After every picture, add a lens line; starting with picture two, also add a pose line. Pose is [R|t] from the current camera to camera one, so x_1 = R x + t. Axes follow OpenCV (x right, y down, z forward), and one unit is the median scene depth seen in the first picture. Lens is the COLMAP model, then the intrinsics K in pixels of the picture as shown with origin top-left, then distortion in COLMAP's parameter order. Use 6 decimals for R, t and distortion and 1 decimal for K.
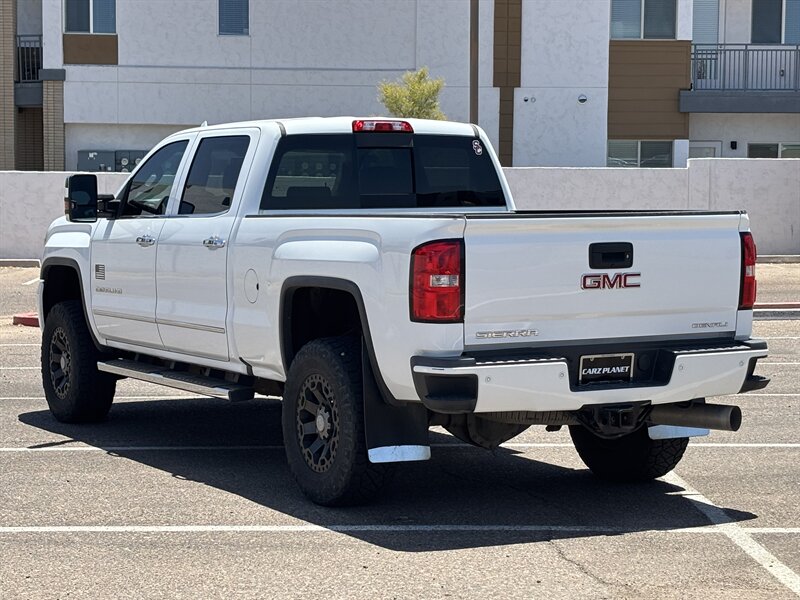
lens RADIAL K [[1835.3, 0, 396.9], [0, 1835.3, 342.4], [0, 0, 1]] dist [0.187862, -0.271519]
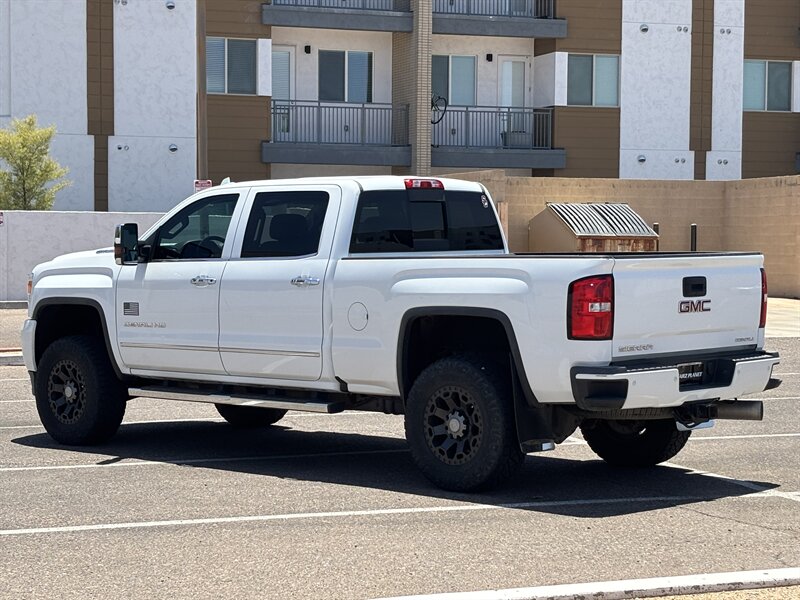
lens RADIAL K [[1835.3, 0, 396.9], [0, 1835.3, 342.4], [0, 0, 1]] dist [0.187862, -0.271519]
pose [[0.950673, -0.019527, 0.309580, -0.387827], [0.026768, 0.999458, -0.019160, 0.009138], [-0.309038, 0.026502, 0.950680, -0.137764]]
